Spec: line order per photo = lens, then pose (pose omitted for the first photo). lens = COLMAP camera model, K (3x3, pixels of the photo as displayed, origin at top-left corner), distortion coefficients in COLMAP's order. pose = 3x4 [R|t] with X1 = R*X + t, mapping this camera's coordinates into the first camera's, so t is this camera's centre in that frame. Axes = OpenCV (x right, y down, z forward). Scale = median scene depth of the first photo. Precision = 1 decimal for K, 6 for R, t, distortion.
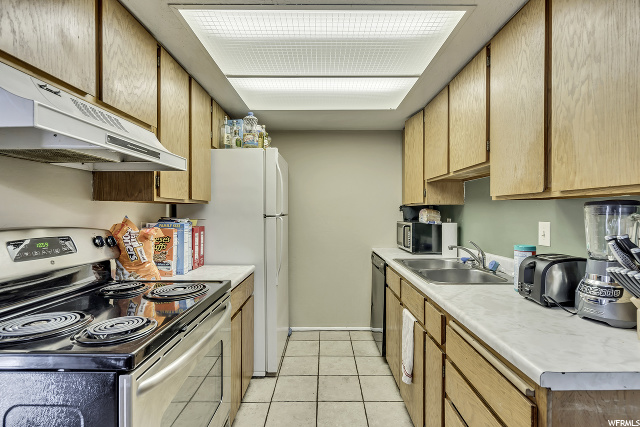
lens RADIAL K [[293.4, 0, 320.0], [0, 293.4, 213.5], [0, 0, 1]] dist [-0.002919, 0.000536]
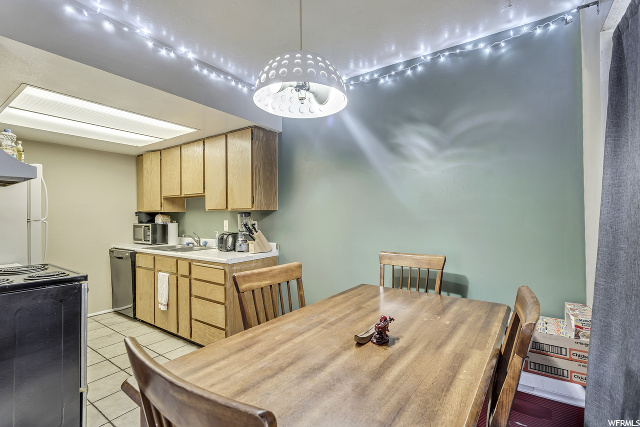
lens RADIAL K [[293.4, 0, 320.0], [0, 293.4, 213.5], [0, 0, 1]] dist [-0.002919, 0.000536]
pose [[0.567049, -0.000719, 0.823684, -0.636504], [0.011615, 0.999907, -0.007123, -0.001226], [-0.823602, 0.013606, 0.567004, -0.817417]]
